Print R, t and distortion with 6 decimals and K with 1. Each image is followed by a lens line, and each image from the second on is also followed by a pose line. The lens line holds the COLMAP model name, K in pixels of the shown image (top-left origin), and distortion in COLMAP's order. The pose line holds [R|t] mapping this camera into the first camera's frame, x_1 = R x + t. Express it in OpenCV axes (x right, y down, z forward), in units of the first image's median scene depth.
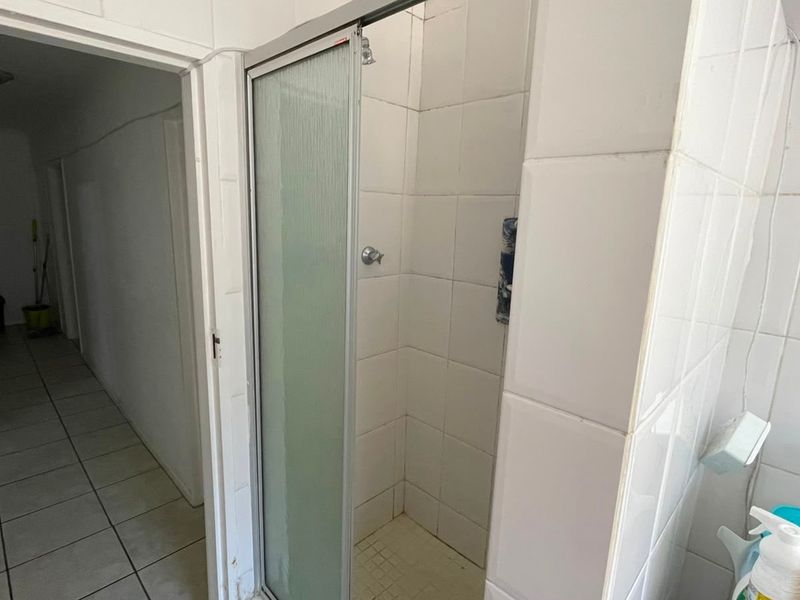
lens RADIAL K [[430.3, 0, 400.0], [0, 430.3, 300.0], [0, 0, 1]] dist [-0.008415, 0.000463]
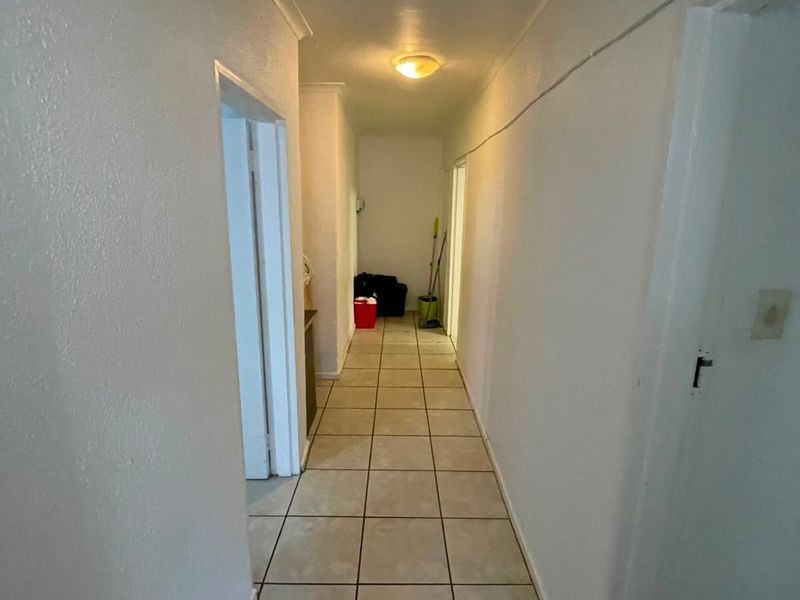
lens RADIAL K [[430.3, 0, 400.0], [0, 430.3, 300.0], [0, 0, 1]] dist [-0.008415, 0.000463]
pose [[0.707760, 0.133714, -0.693683, -0.149654], [-0.127741, 0.989961, 0.060492, -0.036779], [0.694808, 0.045798, 0.717735, 0.175790]]
